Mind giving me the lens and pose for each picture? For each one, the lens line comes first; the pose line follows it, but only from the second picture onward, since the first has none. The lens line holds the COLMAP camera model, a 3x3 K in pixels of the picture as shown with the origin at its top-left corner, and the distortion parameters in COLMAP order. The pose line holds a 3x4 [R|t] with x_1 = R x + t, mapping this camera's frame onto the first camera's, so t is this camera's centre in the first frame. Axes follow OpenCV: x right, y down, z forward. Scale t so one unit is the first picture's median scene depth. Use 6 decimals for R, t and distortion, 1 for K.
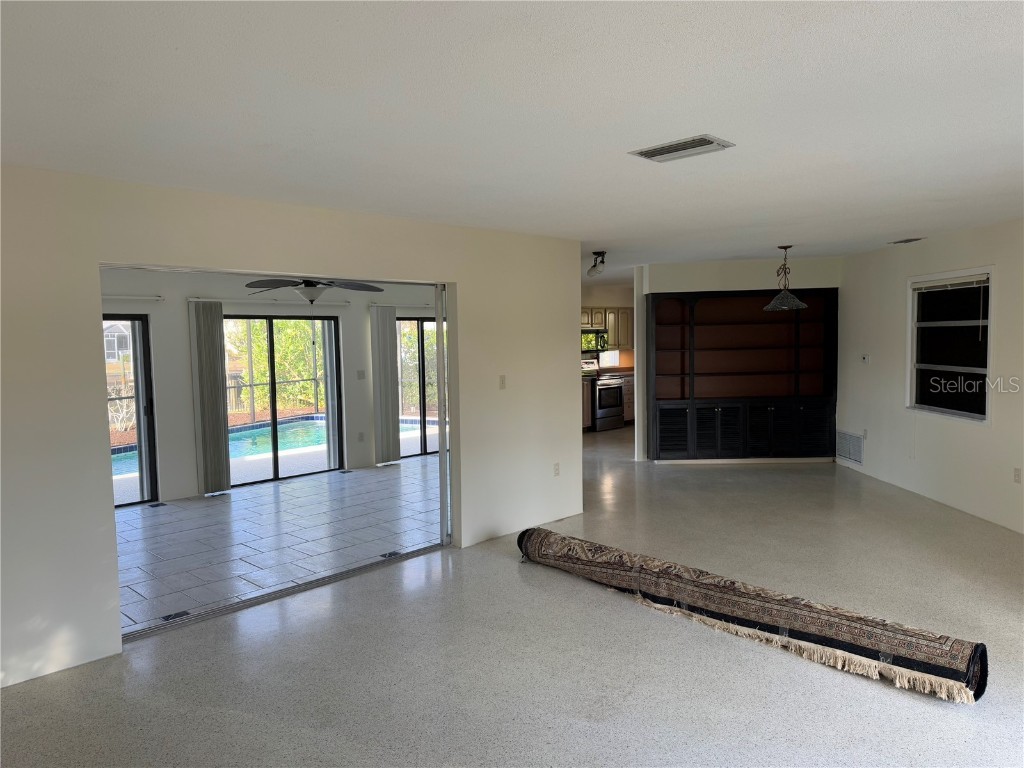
lens RADIAL K [[718.9, 0, 512.0], [0, 718.9, 384.0], [0, 0, 1]] dist [0.098950, -0.147142]
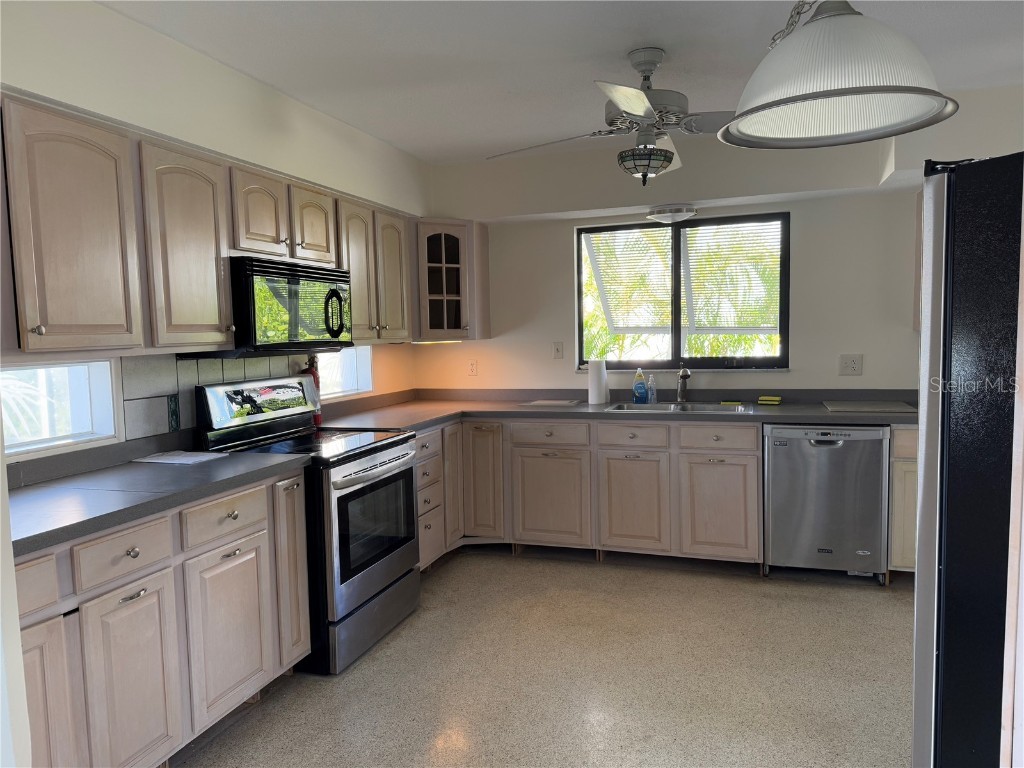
lens RADIAL K [[718.9, 0, 512.0], [0, 718.9, 384.0], [0, 0, 1]] dist [0.098950, -0.147142]
pose [[0.901051, -0.038462, 0.432005, 0.064043], [0.039730, 0.999192, 0.006092, -0.029652], [-0.431891, 0.011674, 0.901850, 0.702038]]
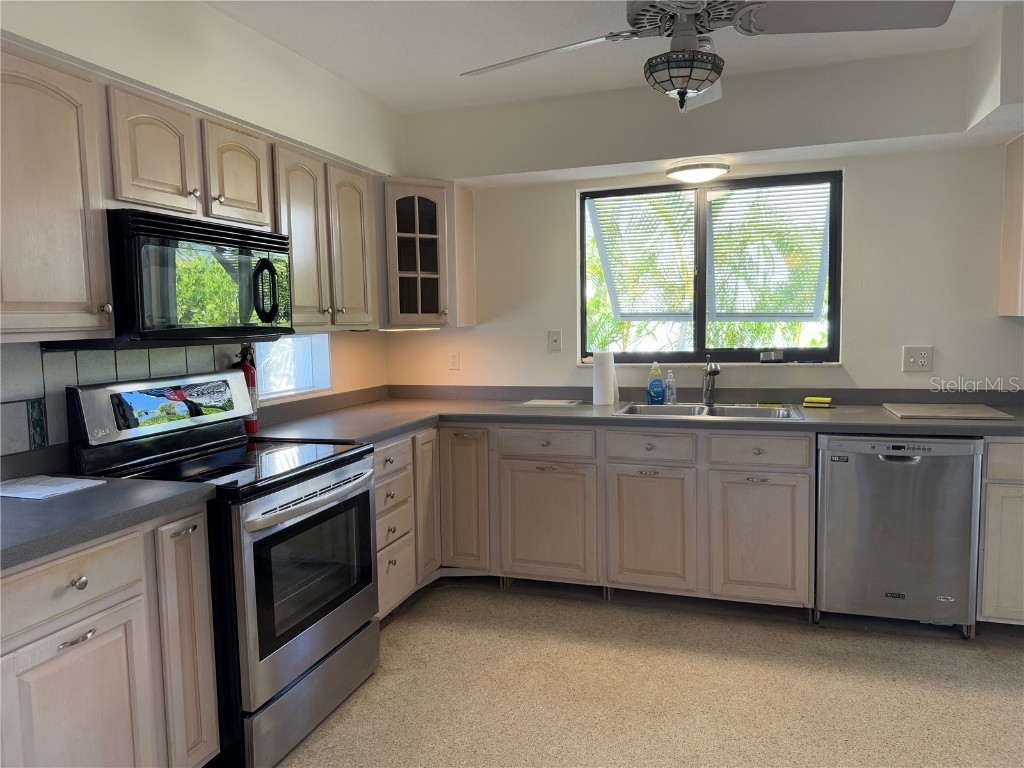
lens RADIAL K [[718.9, 0, 512.0], [0, 718.9, 384.0], [0, 0, 1]] dist [0.098950, -0.147142]
pose [[0.898174, -0.042707, 0.437560, 0.093926], [0.037325, 0.999085, 0.020896, -0.032151], [-0.438052, -0.002437, 0.898946, 0.757988]]
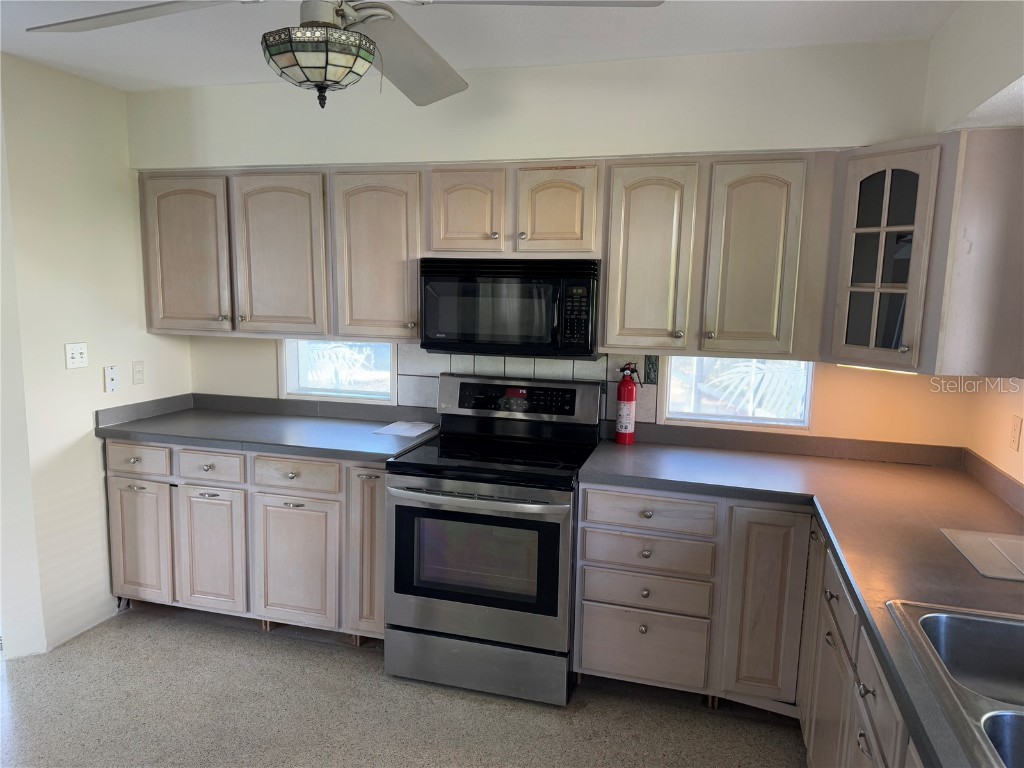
lens RADIAL K [[718.9, 0, 512.0], [0, 718.9, 384.0], [0, 0, 1]] dist [0.098950, -0.147142]
pose [[0.470203, 0.143132, -0.870875, 0.319860], [-0.086562, 0.989483, 0.115889, -0.060666], [0.878303, 0.020893, 0.477648, 0.858454]]
